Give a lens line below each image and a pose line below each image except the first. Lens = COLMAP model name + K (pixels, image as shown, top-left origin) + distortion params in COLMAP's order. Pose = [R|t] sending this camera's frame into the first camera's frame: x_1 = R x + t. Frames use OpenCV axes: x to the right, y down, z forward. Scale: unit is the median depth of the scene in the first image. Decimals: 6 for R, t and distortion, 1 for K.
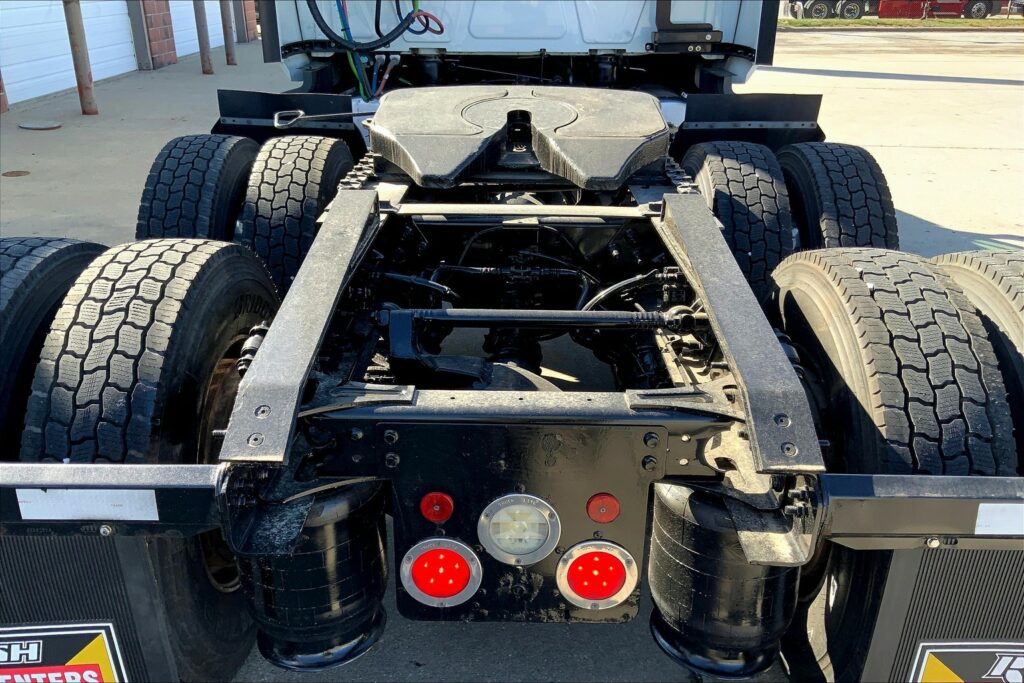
lens RADIAL K [[827.4, 0, 516.5], [0, 827.4, 337.2], [0, 0, 1]] dist [0.088697, -0.174221]
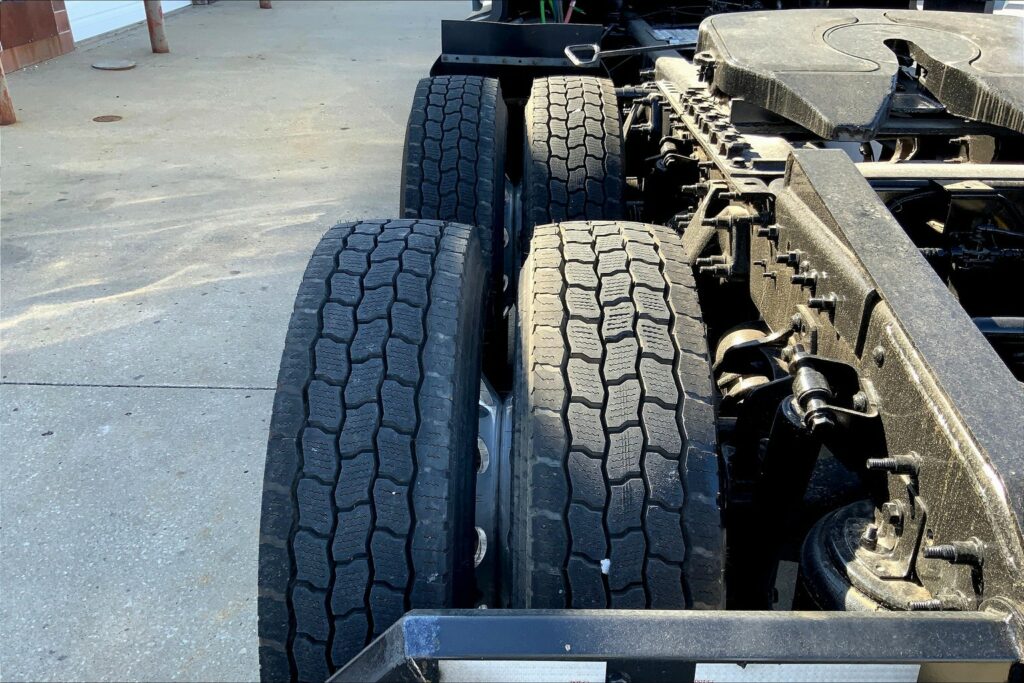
lens RADIAL K [[827.4, 0, 516.0], [0, 827.4, 338.8], [0, 0, 1]] dist [0.088697, -0.174221]
pose [[0.999765, -0.001778, -0.021618, -0.325099], [0.003341, 0.997364, 0.072484, -0.047243], [0.021432, -0.072539, 0.997135, 0.177100]]
